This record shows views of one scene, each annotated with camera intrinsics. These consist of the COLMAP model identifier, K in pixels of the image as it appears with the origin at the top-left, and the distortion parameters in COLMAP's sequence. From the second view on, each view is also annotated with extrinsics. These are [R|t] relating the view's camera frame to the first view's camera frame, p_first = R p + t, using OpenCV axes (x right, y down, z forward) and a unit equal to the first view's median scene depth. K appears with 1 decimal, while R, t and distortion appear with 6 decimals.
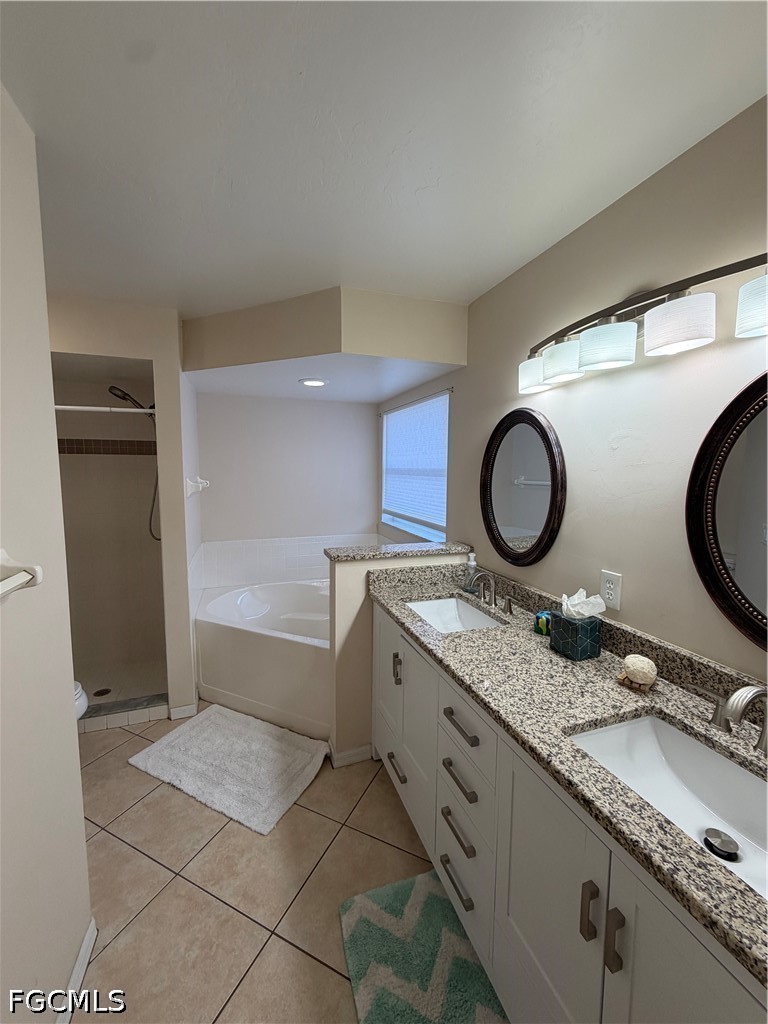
lens RADIAL K [[406.6, 0, 383.9], [0, 406.6, 507.0], [0, 0, 1]] dist [0.001931, 0.000131]
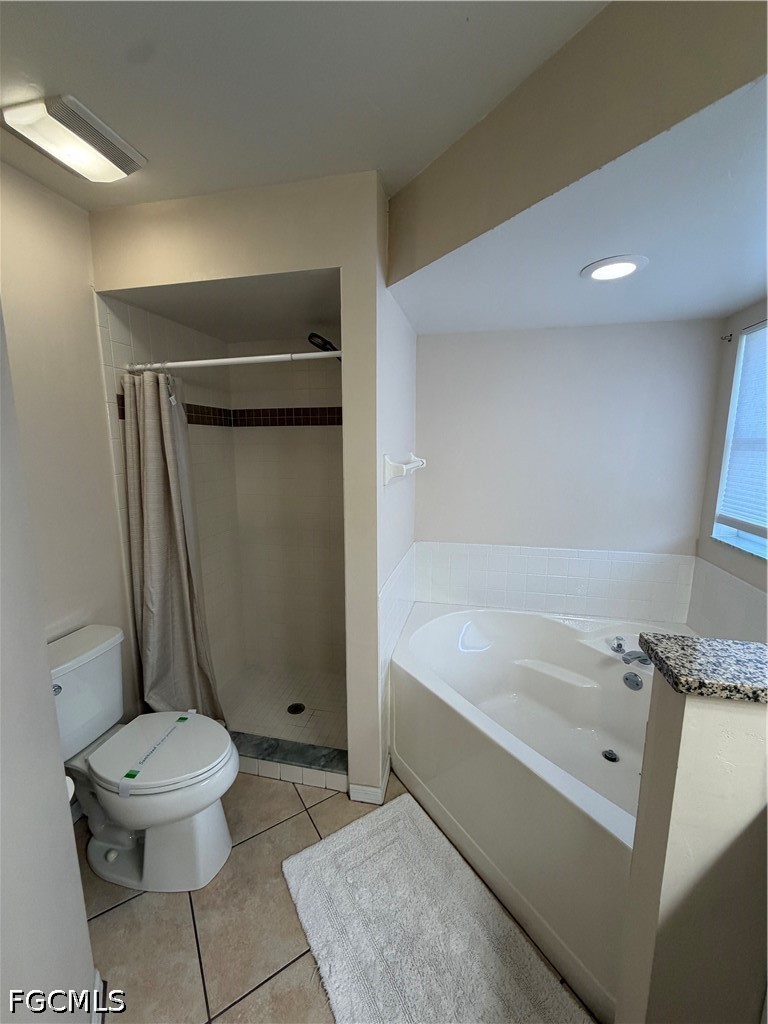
lens RADIAL K [[406.6, 0, 383.9], [0, 406.6, 507.0], [0, 0, 1]] dist [0.001931, 0.000131]
pose [[0.843732, 0.076348, -0.531308, -0.133547], [-0.044844, 0.996398, 0.071968, -0.036254], [0.534889, -0.036896, 0.844116, 0.445323]]
